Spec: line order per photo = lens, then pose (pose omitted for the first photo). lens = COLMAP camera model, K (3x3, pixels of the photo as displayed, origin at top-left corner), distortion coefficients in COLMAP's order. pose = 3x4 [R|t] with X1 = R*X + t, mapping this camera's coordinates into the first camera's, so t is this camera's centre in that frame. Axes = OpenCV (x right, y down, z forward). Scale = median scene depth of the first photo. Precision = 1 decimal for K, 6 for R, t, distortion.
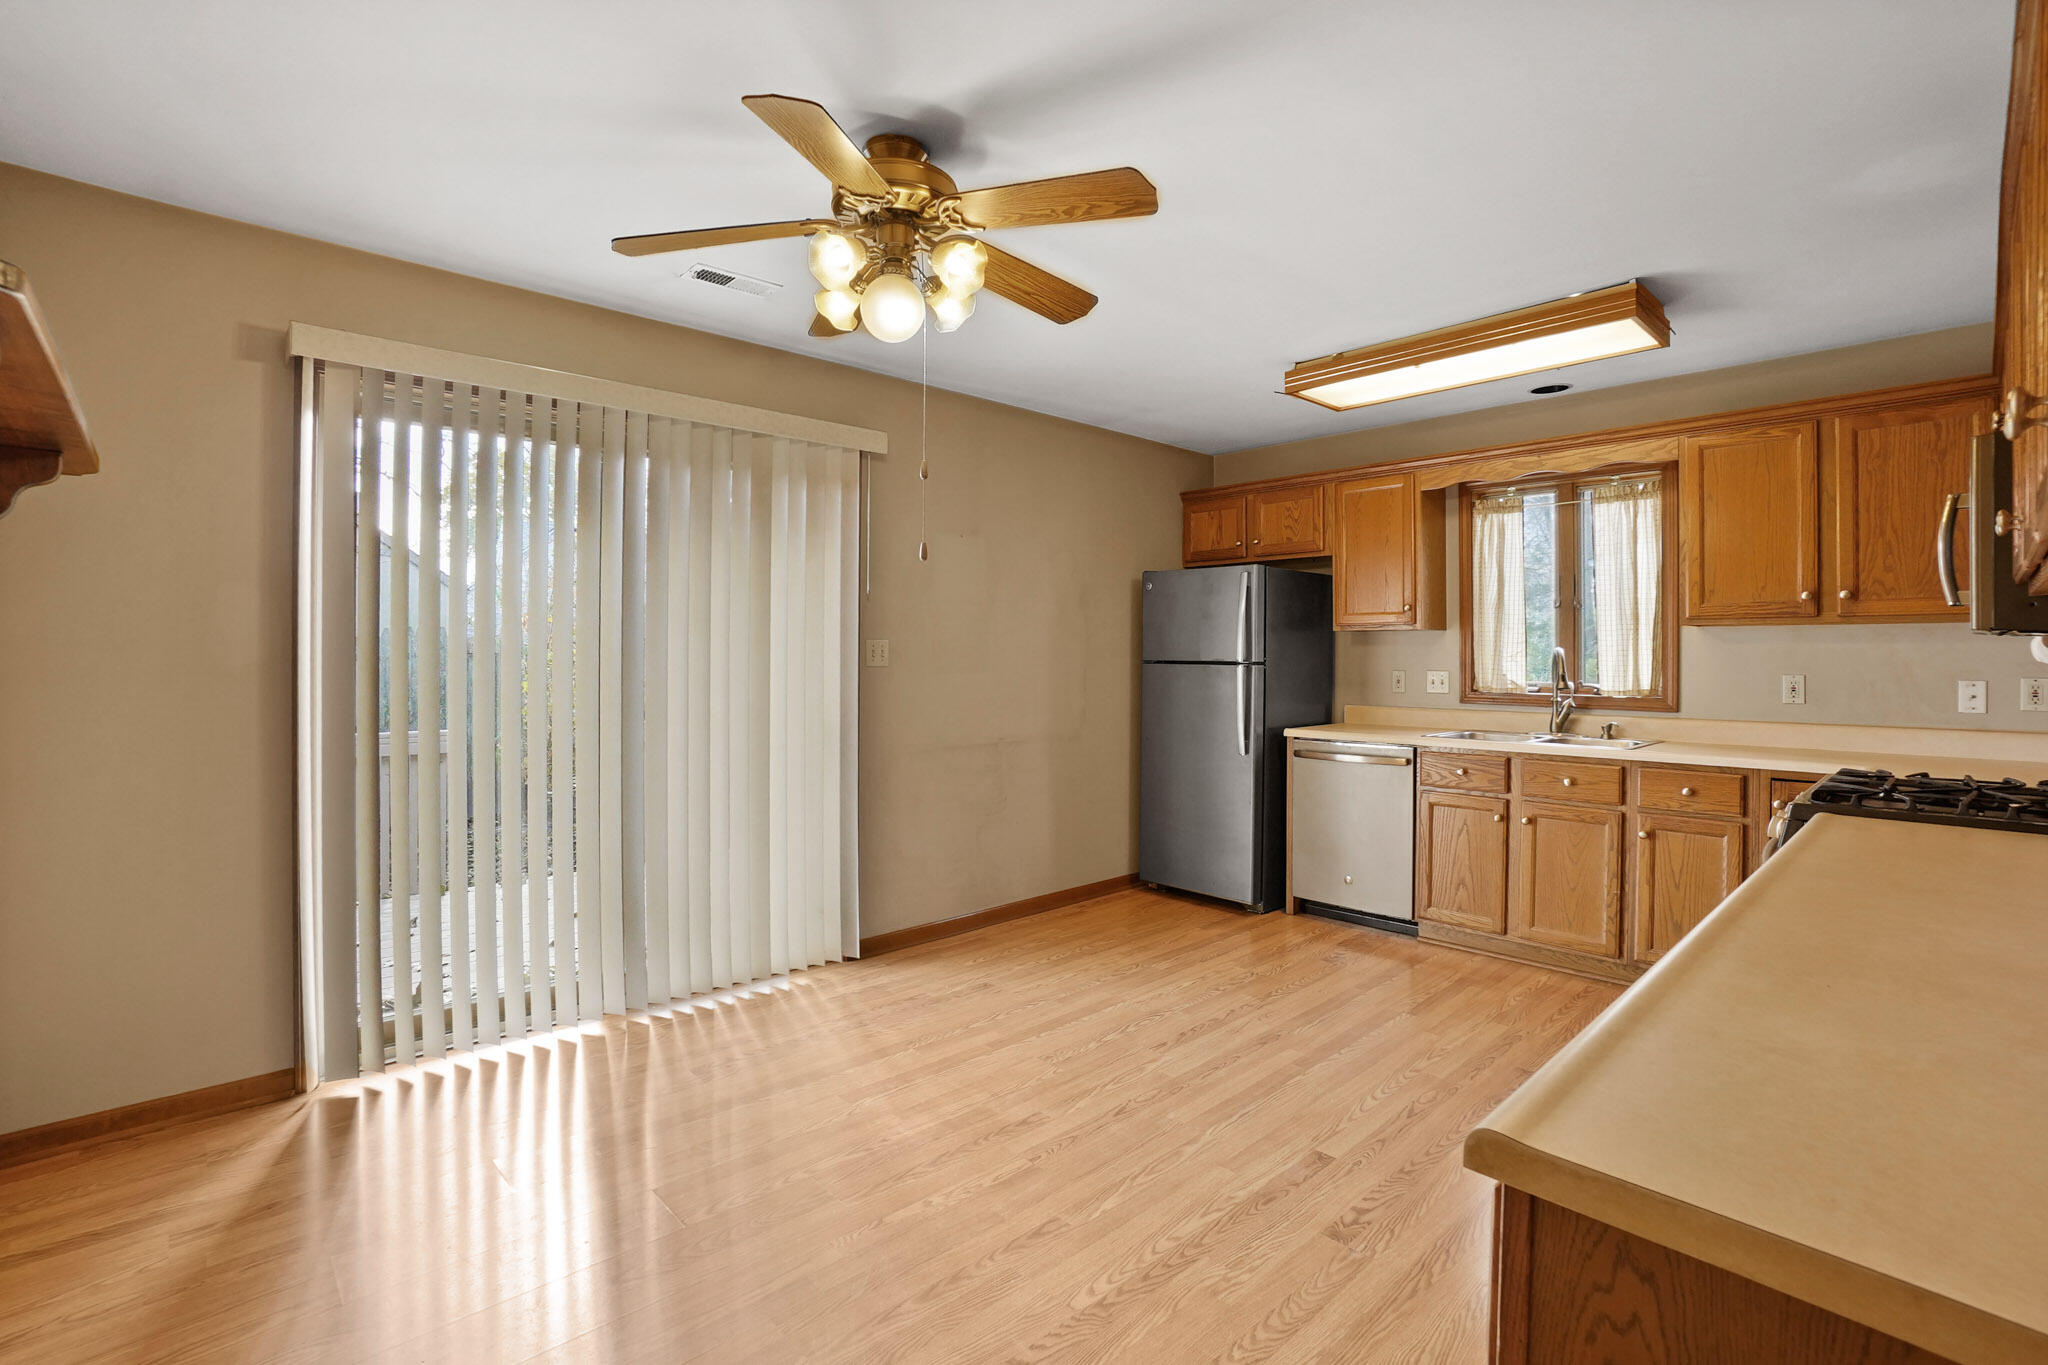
lens RADIAL K [[935.5, 0, 1029.6], [0, 935.5, 650.1], [0, 0, 1]] dist [-0.043696, 0.010103]
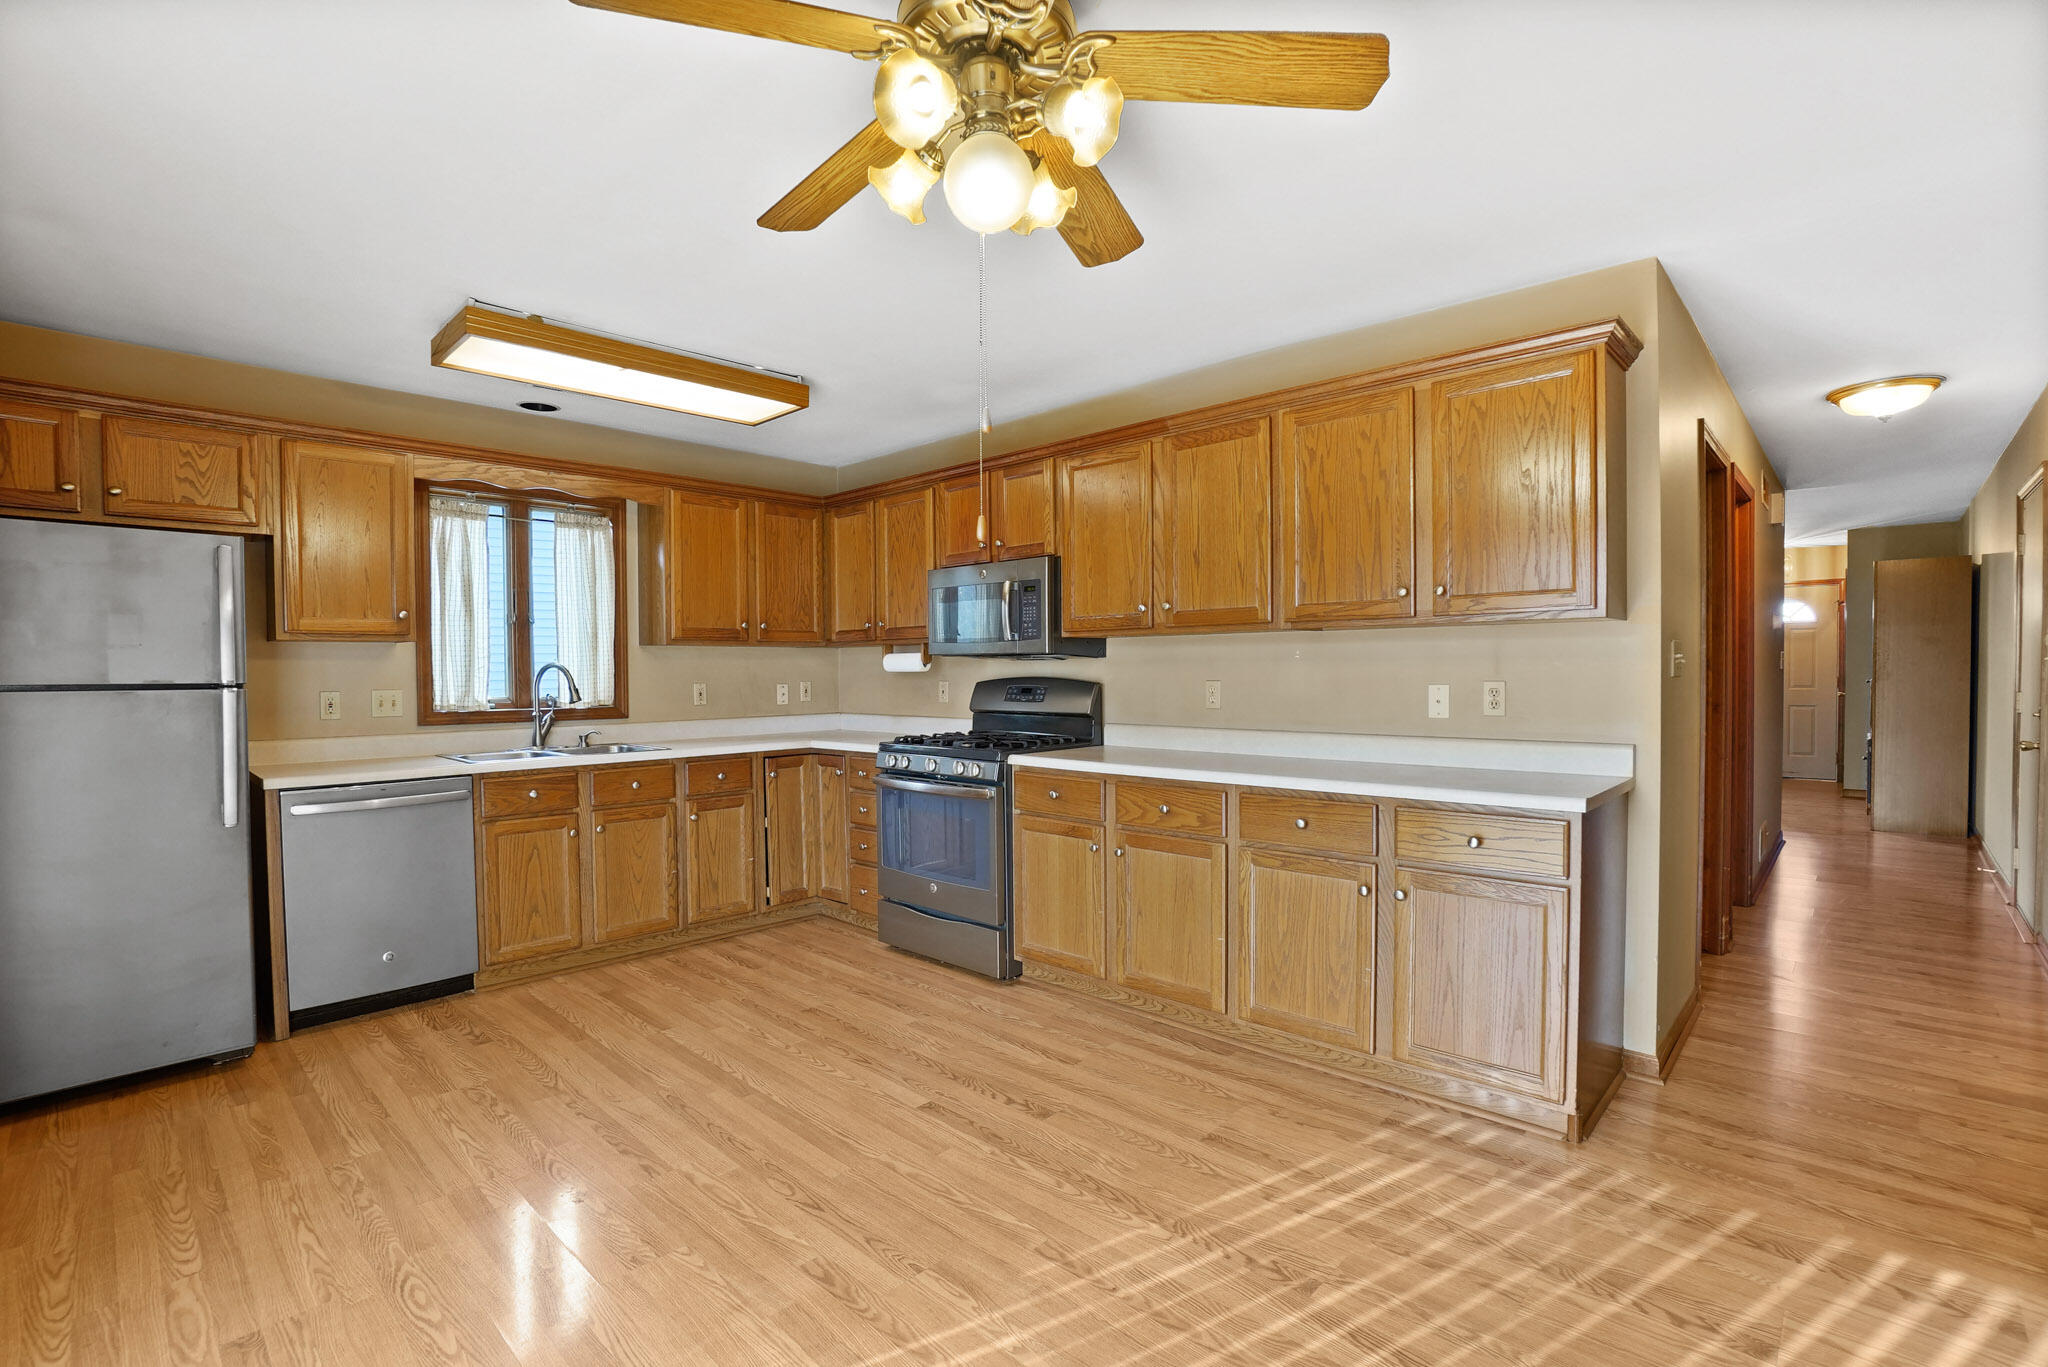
lens RADIAL K [[935.5, 0, 972.1], [0, 935.5, 687.8], [0, 0, 1]] dist [-0.043696, 0.010103]
pose [[-0.016537, -0.022619, 0.999607, -0.483261], [0.003791, 0.999735, 0.022685, 0.003761], [-0.999856, 0.004165, -0.016446, 0.567324]]
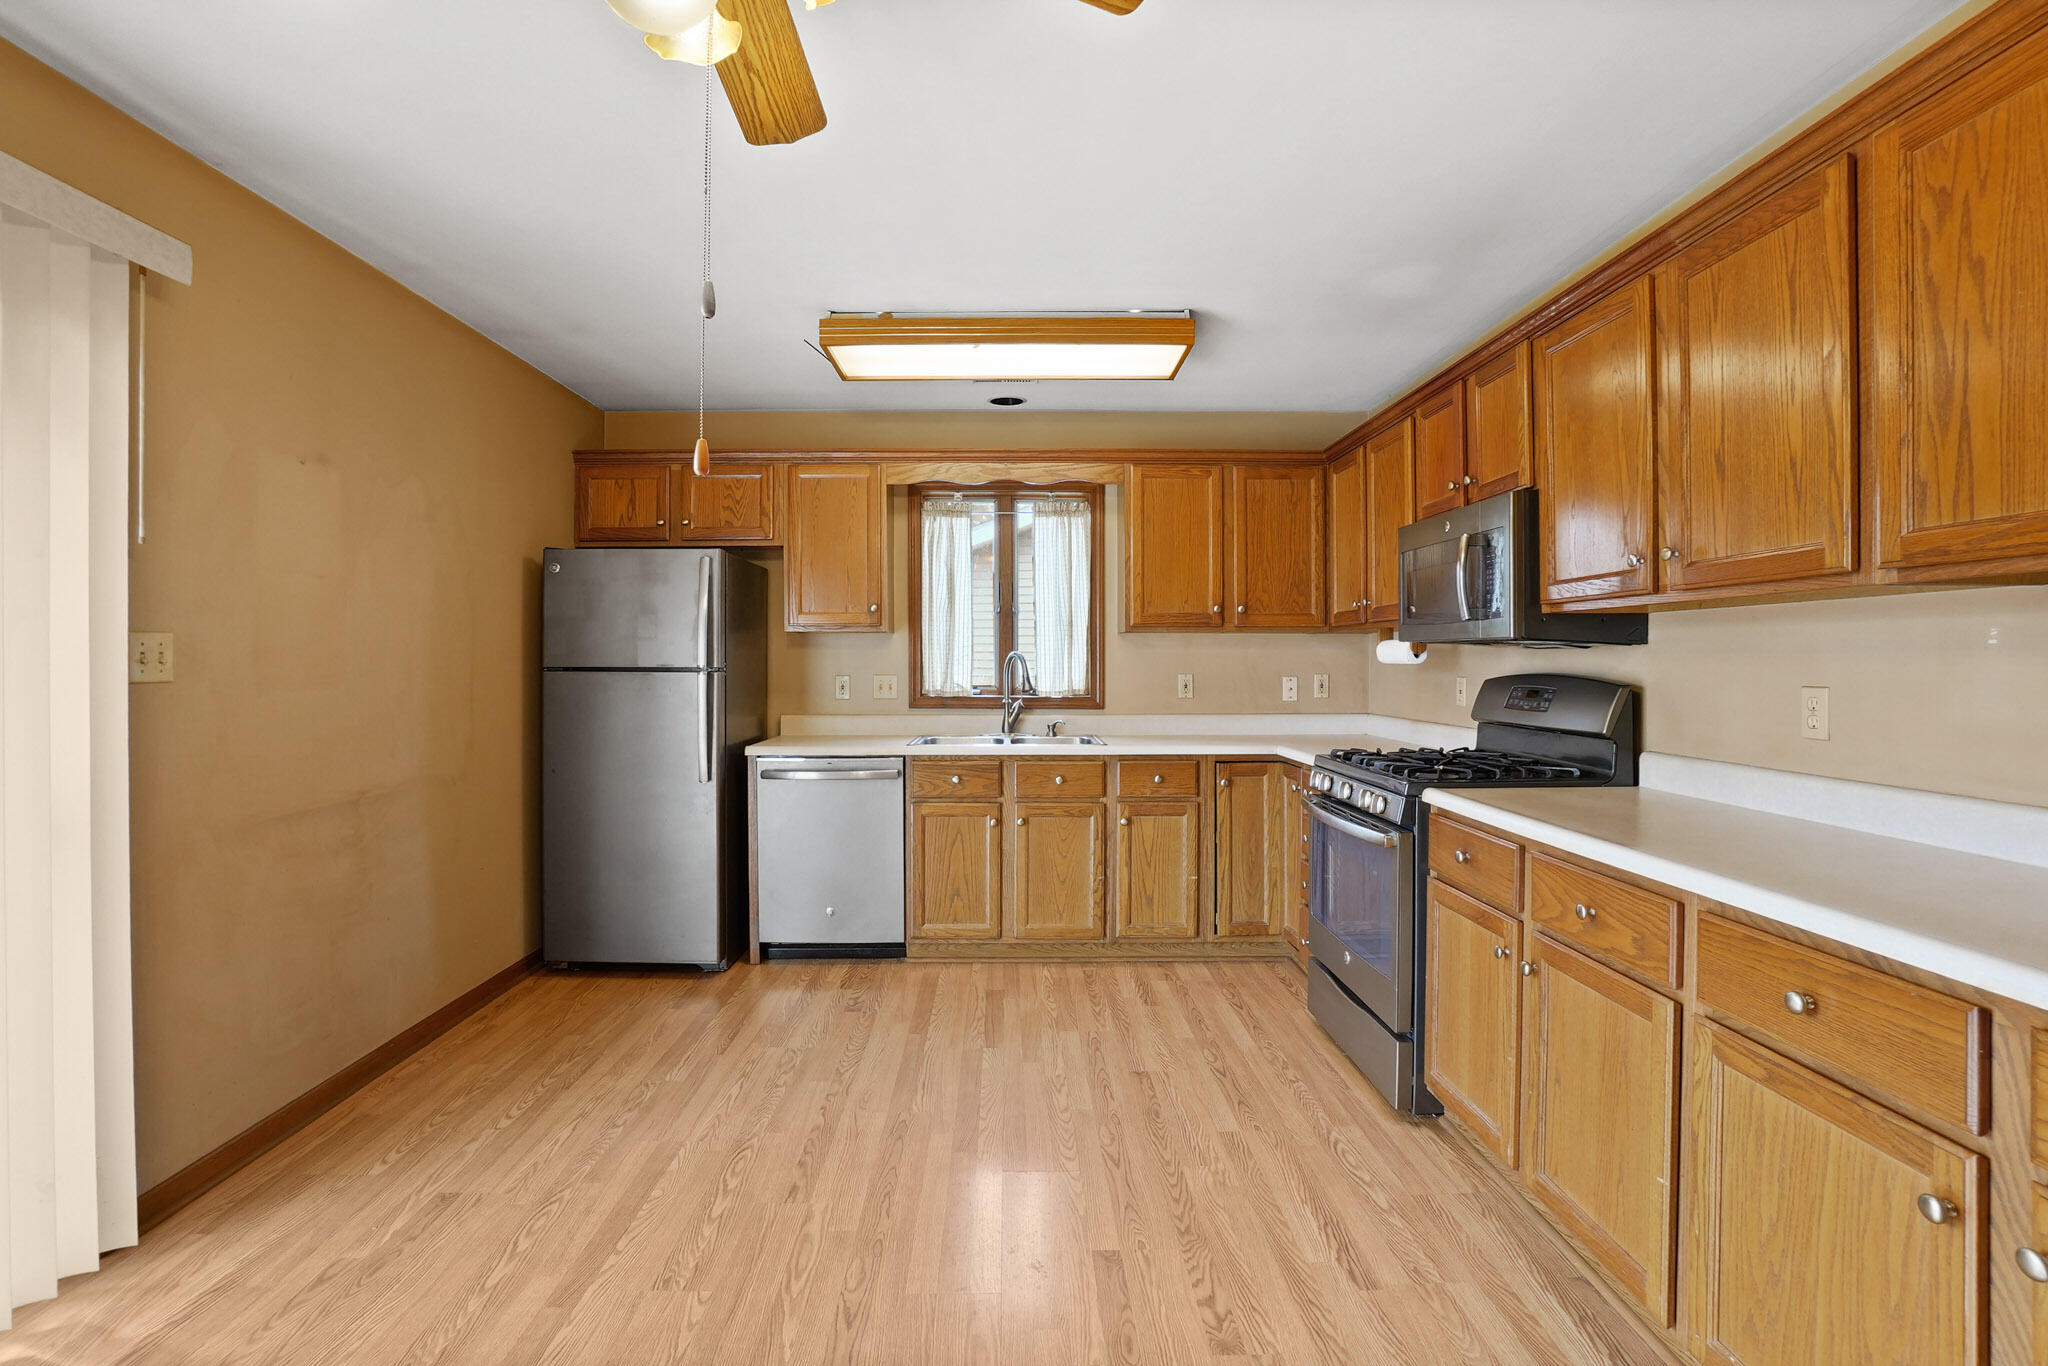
lens RADIAL K [[935.5, 0, 1009.1], [0, 935.5, 663.0], [0, 0, 1]] dist [-0.043696, 0.010103]
pose [[0.685384, -0.005699, 0.728160, -0.206857], [-0.000632, 0.999964, 0.008421, 0.001577], [-0.728182, -0.006232, 0.685356, 0.291052]]
